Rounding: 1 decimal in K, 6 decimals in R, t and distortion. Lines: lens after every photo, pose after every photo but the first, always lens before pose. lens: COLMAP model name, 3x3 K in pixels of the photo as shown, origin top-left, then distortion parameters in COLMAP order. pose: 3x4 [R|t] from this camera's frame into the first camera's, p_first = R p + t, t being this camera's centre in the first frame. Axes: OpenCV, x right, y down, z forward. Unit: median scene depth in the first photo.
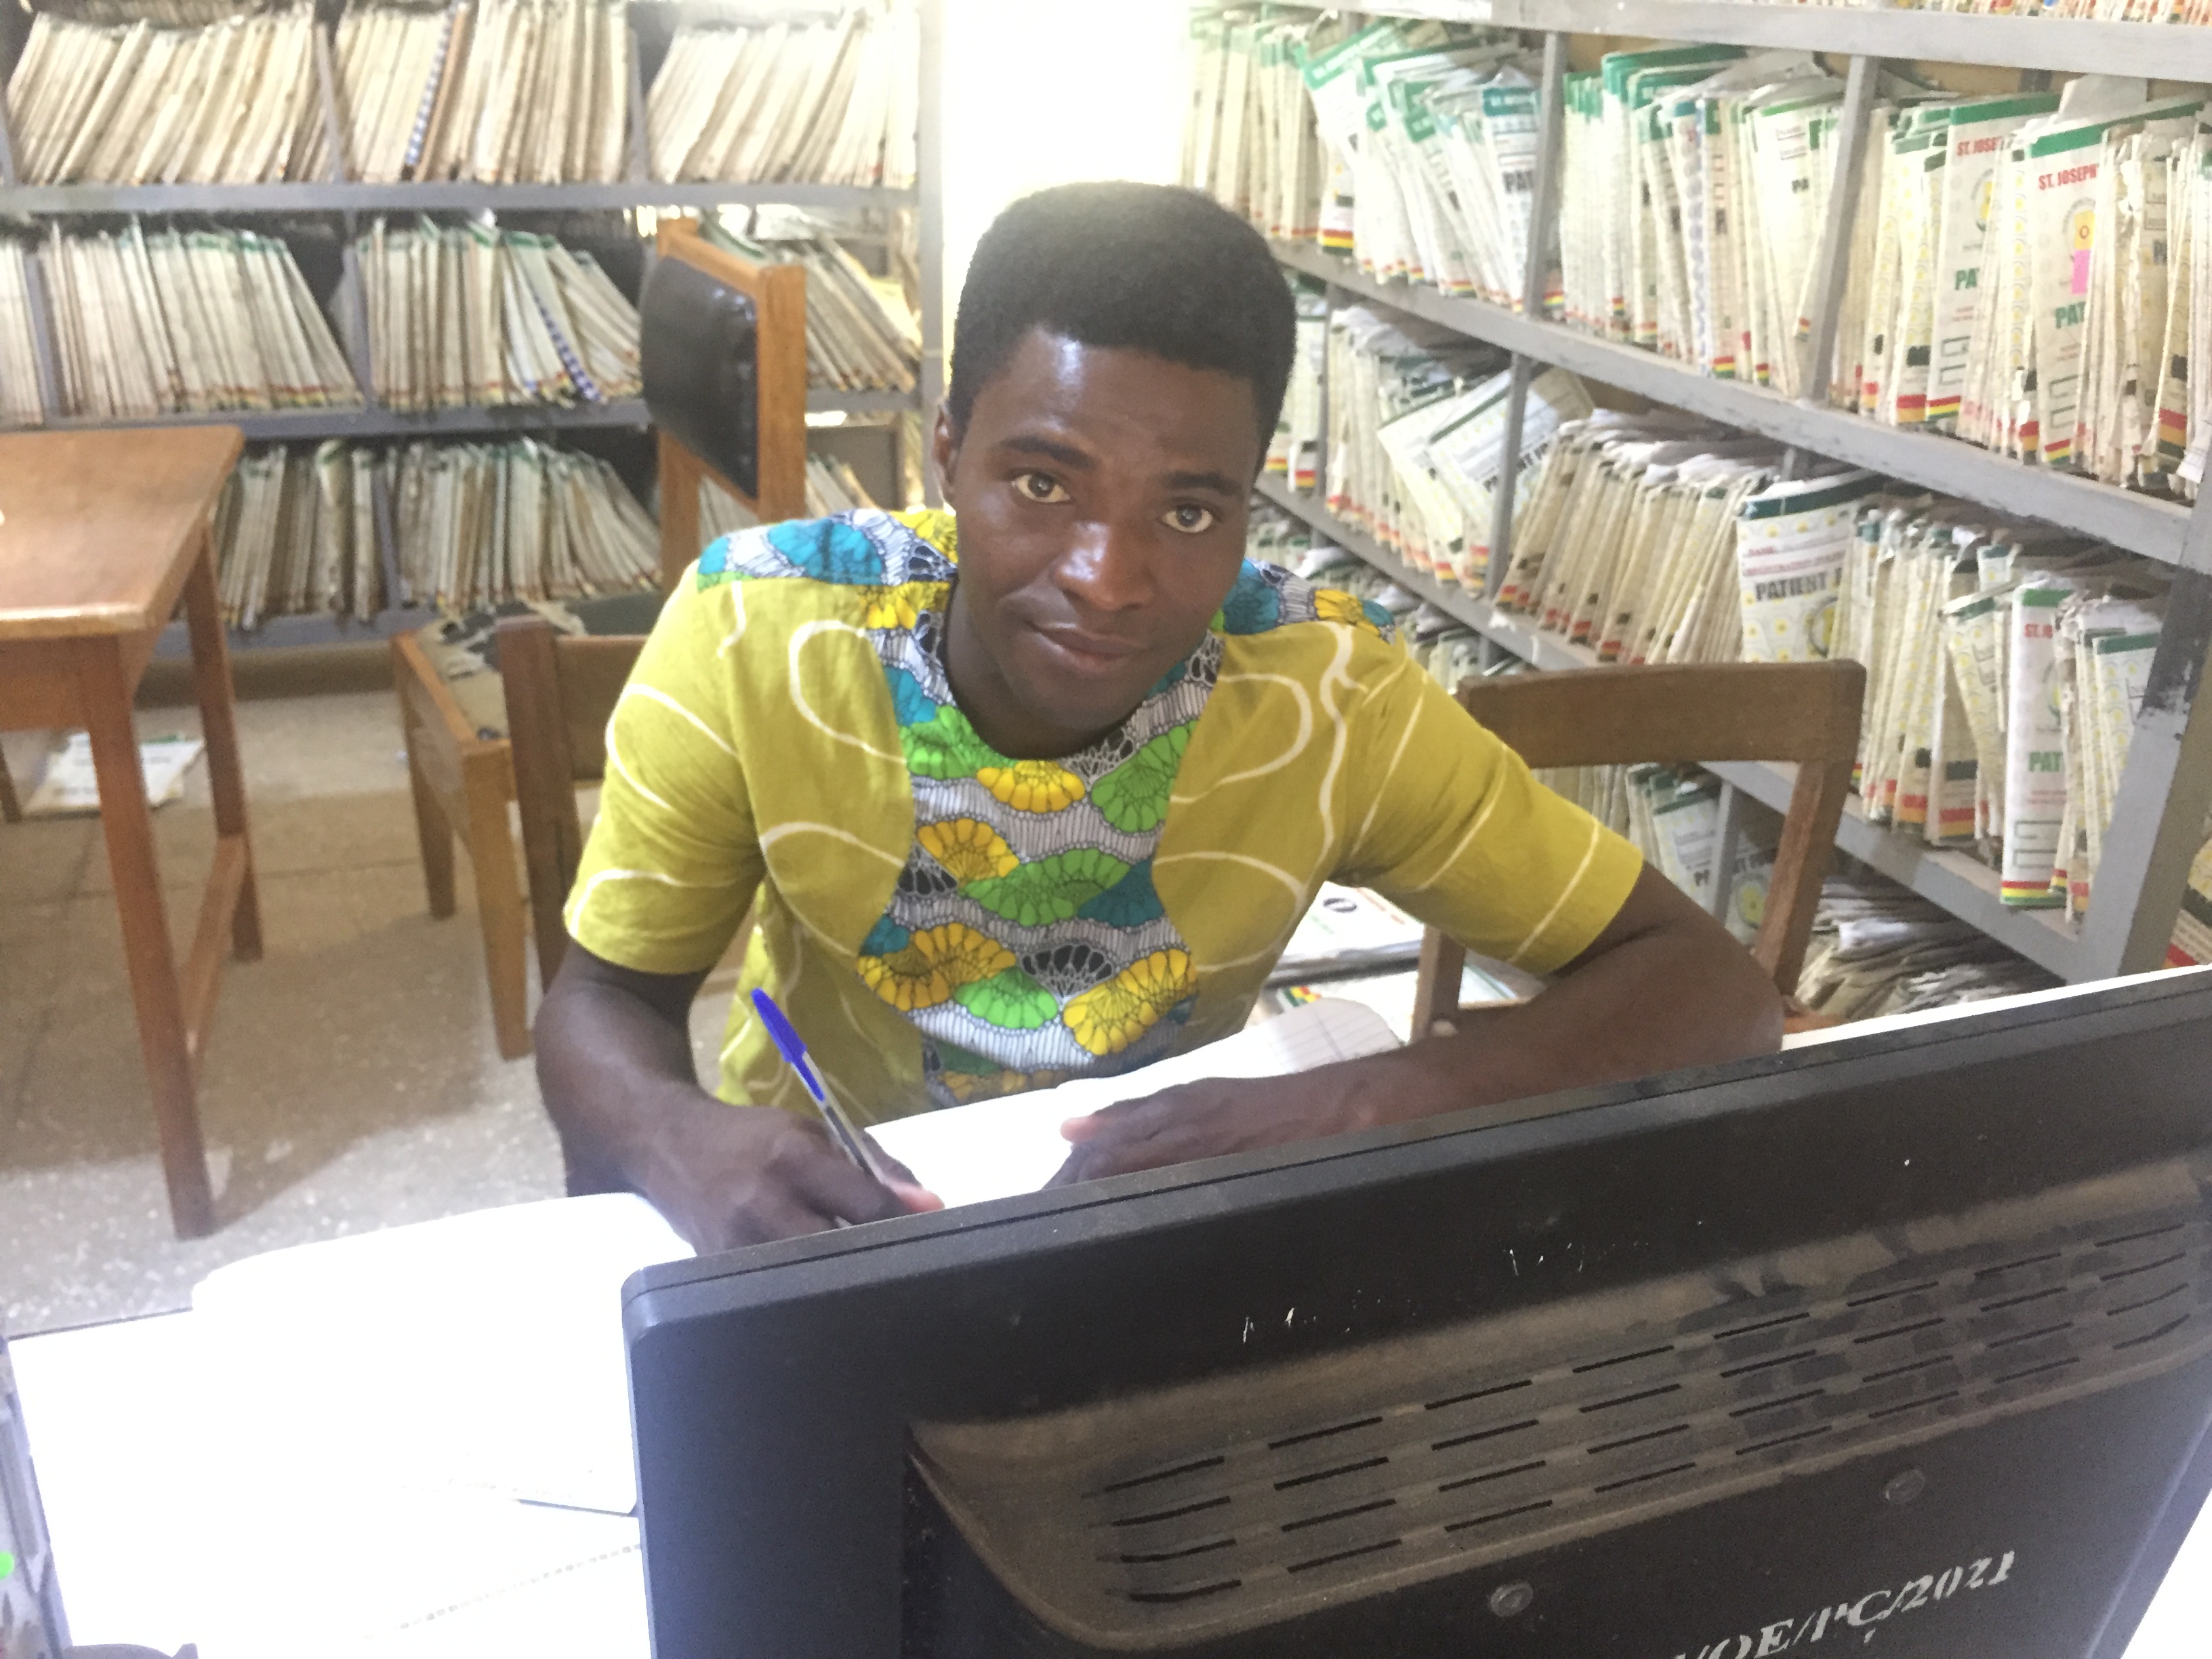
lens RADIAL K [[1889.0, 0, 1114.2], [0, 1889.0, 829.3], [0, 0, 1]] dist [0.034309, -0.060857]
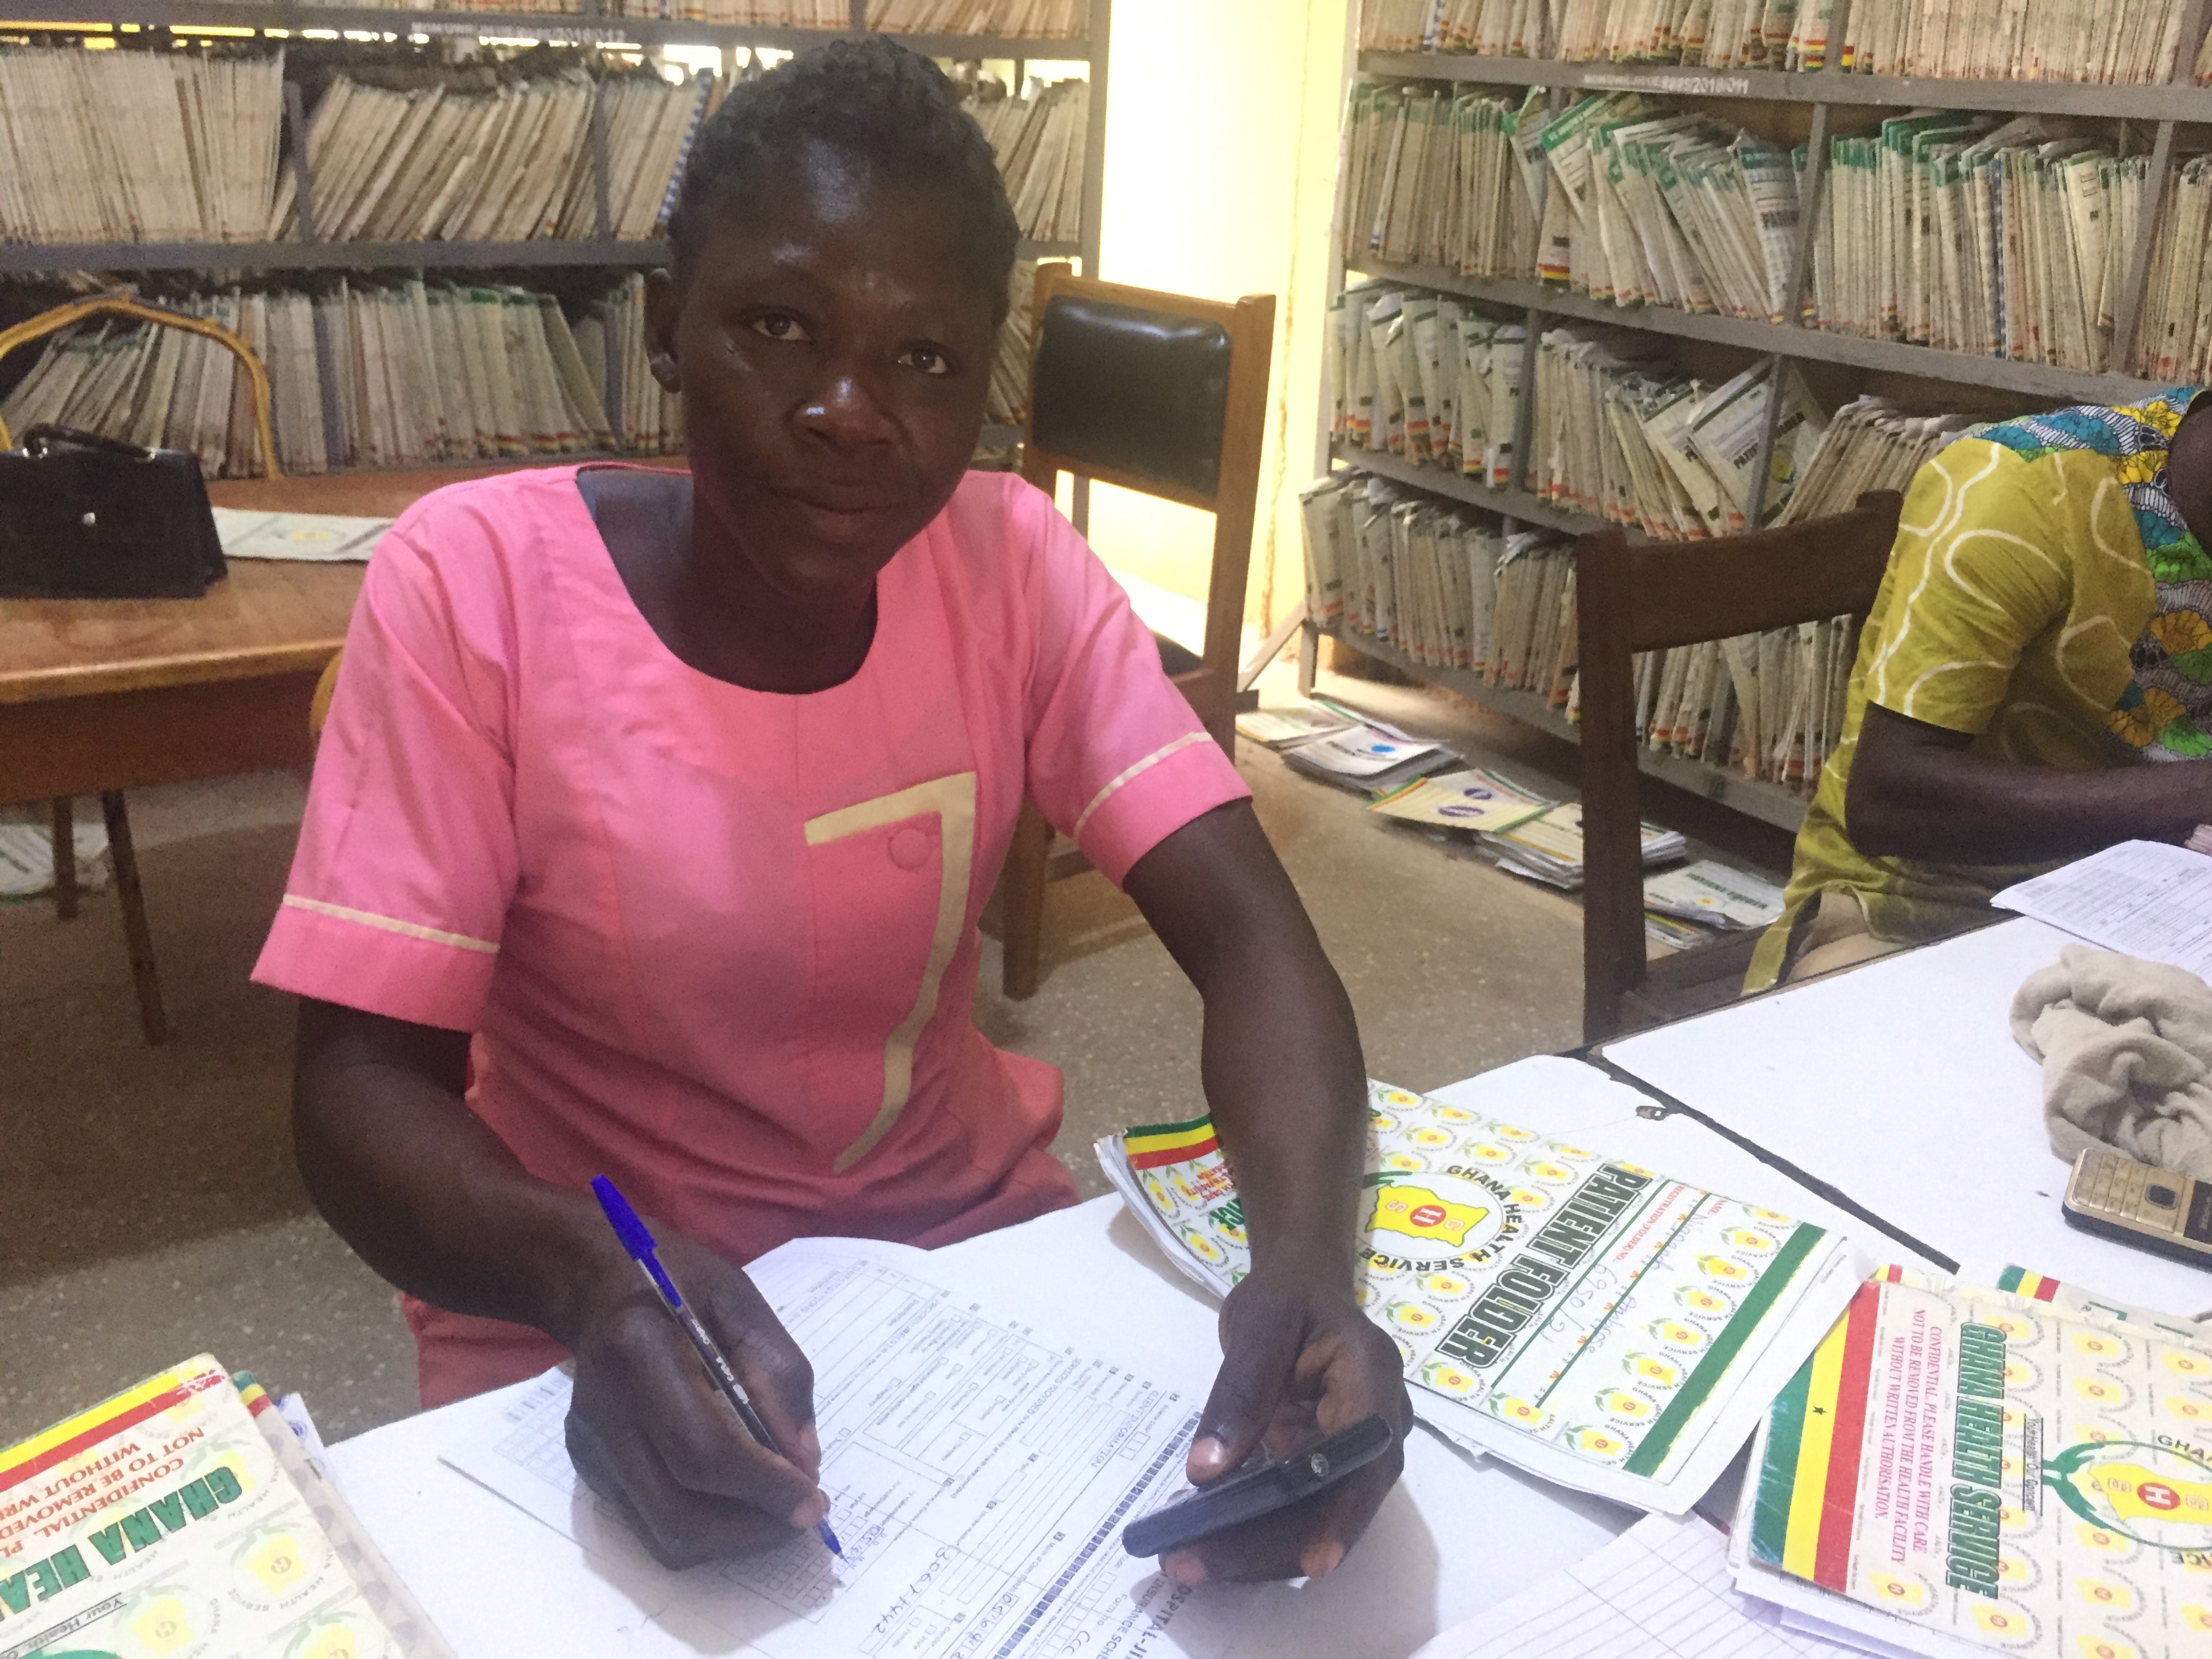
lens RADIAL K [[1889.0, 0, 1097.9], [0, 1889.0, 833.3], [0, 0, 1]] dist [0.034309, -0.060857]
pose [[0.968844, -0.082557, 0.233508, -0.517397], [0.091100, 0.995502, -0.026021, 0.053198], [-0.230310, 0.046483, 0.972007, -0.098679]]
